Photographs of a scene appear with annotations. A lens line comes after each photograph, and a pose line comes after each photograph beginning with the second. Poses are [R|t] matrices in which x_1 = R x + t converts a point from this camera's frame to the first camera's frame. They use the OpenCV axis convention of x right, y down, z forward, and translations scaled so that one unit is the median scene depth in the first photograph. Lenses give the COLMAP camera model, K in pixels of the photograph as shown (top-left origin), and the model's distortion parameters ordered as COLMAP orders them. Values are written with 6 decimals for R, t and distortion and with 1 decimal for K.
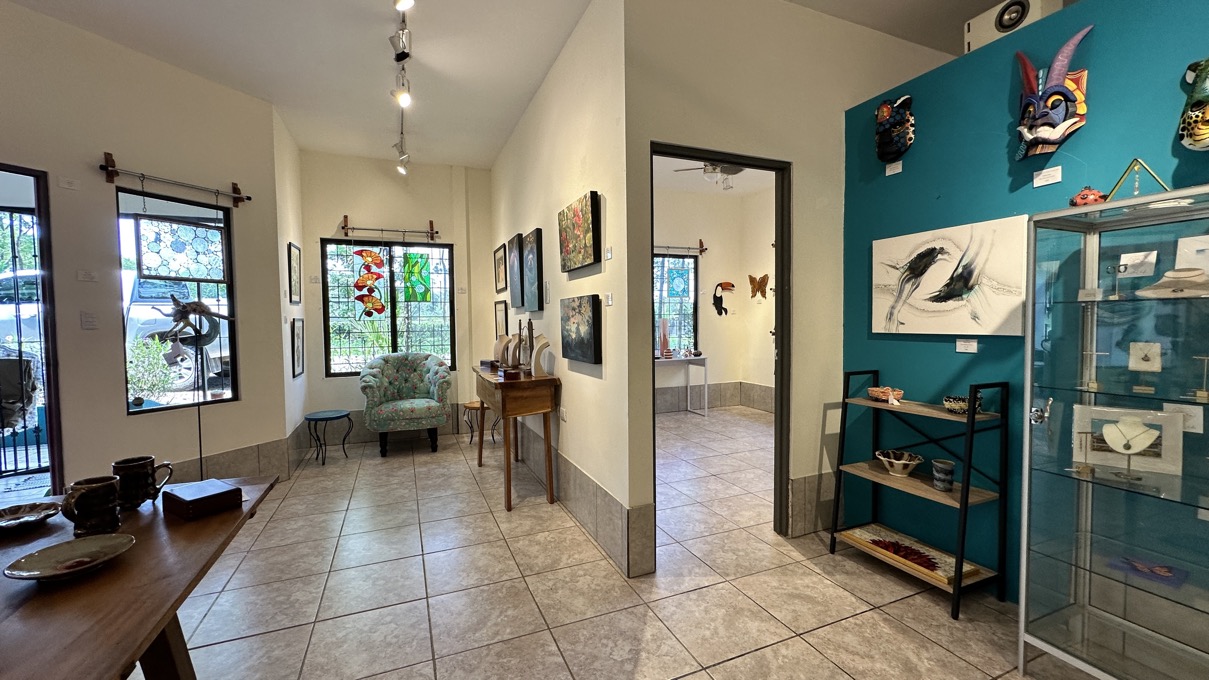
lens RADIAL K [[481.5, 0, 602.8], [0, 481.5, 339.5], [0, 0, 1]] dist [0.000880, 0.000856]
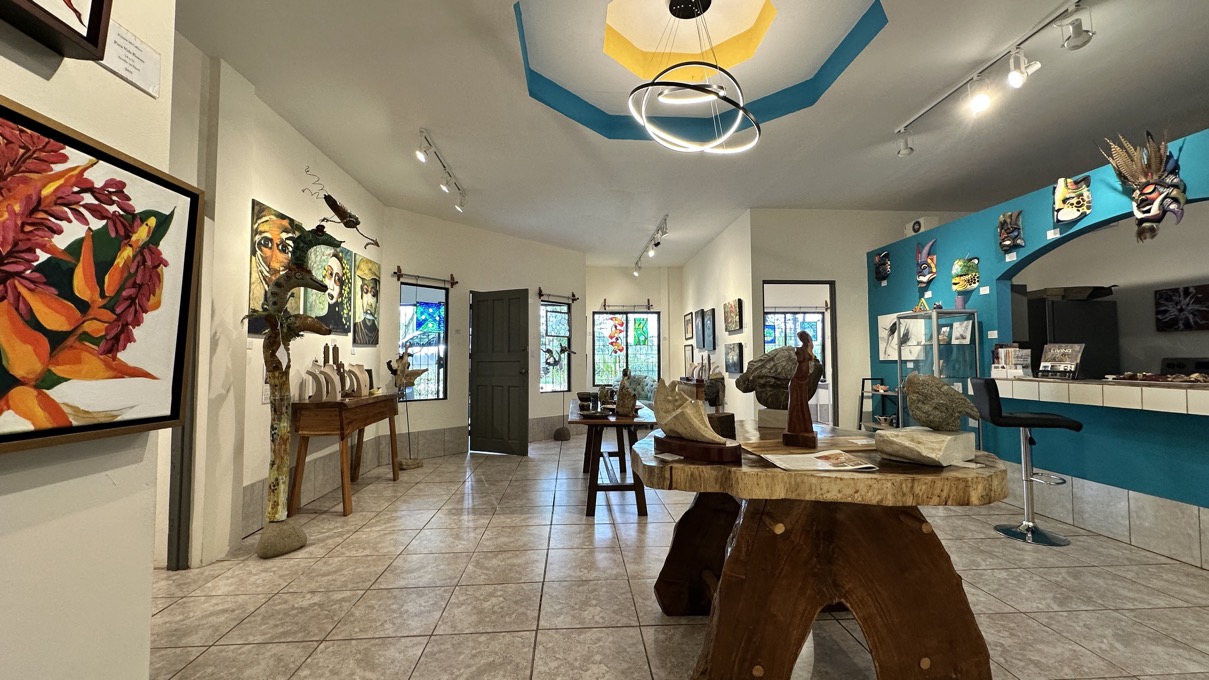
lens RADIAL K [[481.5, 0, 605.0], [0, 481.5, 337.5], [0, 0, 1]] dist [0.000880, 0.000856]
pose [[0.945581, -0.008151, -0.325286, 0.070332], [-0.021374, 0.995971, -0.087088, 0.055772], [0.324685, 0.089301, 0.941597, -0.792235]]
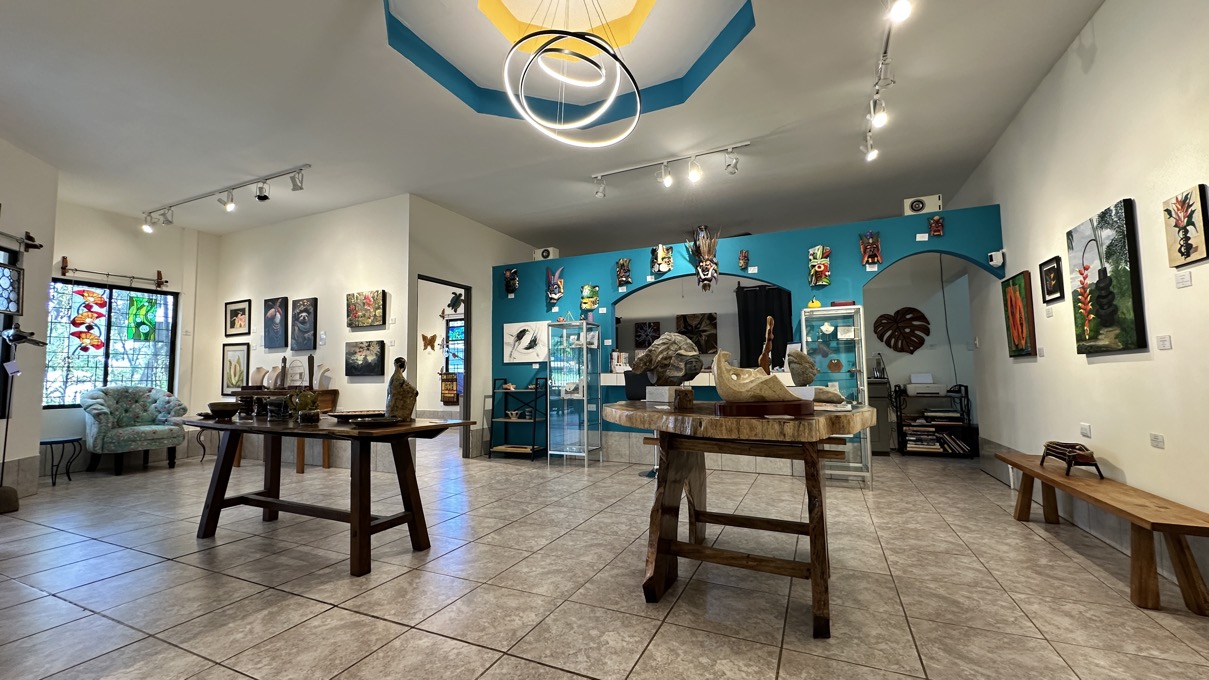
lens RADIAL K [[481.5, 0, 600.4], [0, 481.5, 337.8], [0, 0, 1]] dist [0.000880, 0.000856]
pose [[0.739375, 0.055567, 0.670997, -0.398121], [0.030945, 0.992731, -0.116310, 0.090545], [-0.672582, 0.106761, 0.732281, -0.619062]]
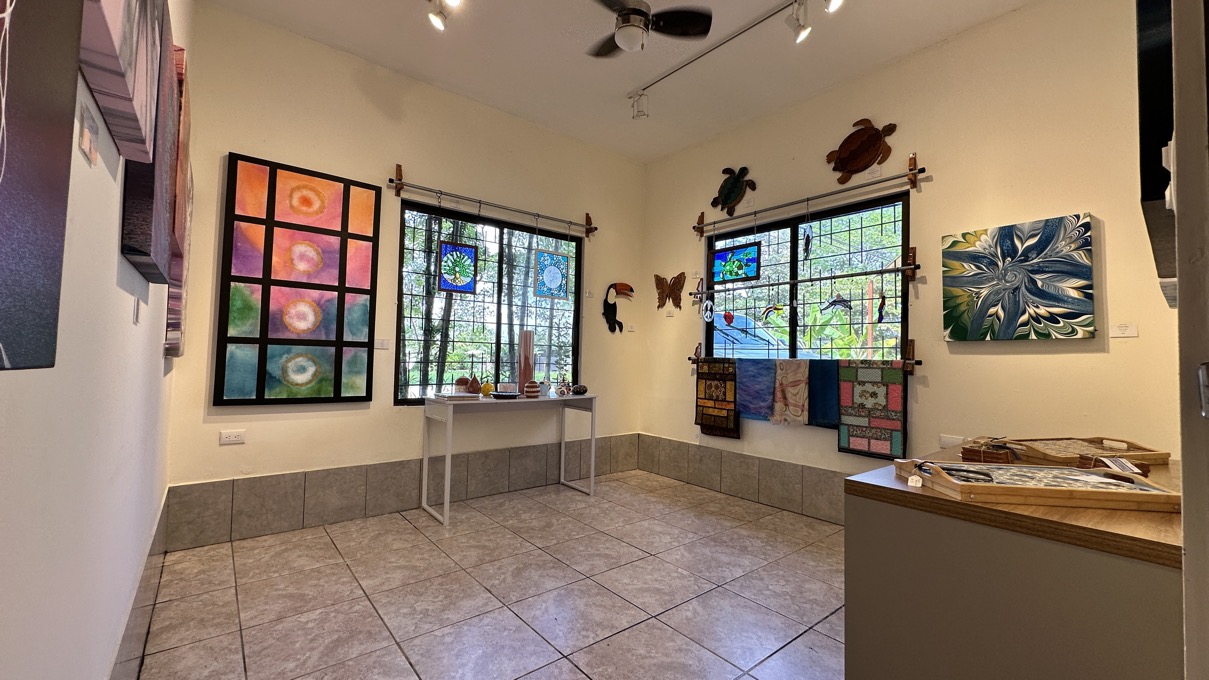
lens RADIAL K [[481.5, 0, 608.0], [0, 481.5, 342.4], [0, 0, 1]] dist [0.000880, 0.000856]
pose [[0.959048, 0.040873, 0.280280, 0.079420], [-0.019061, 0.996604, -0.080113, 0.024225], [-0.282603, 0.071490, 0.956569, 0.553864]]
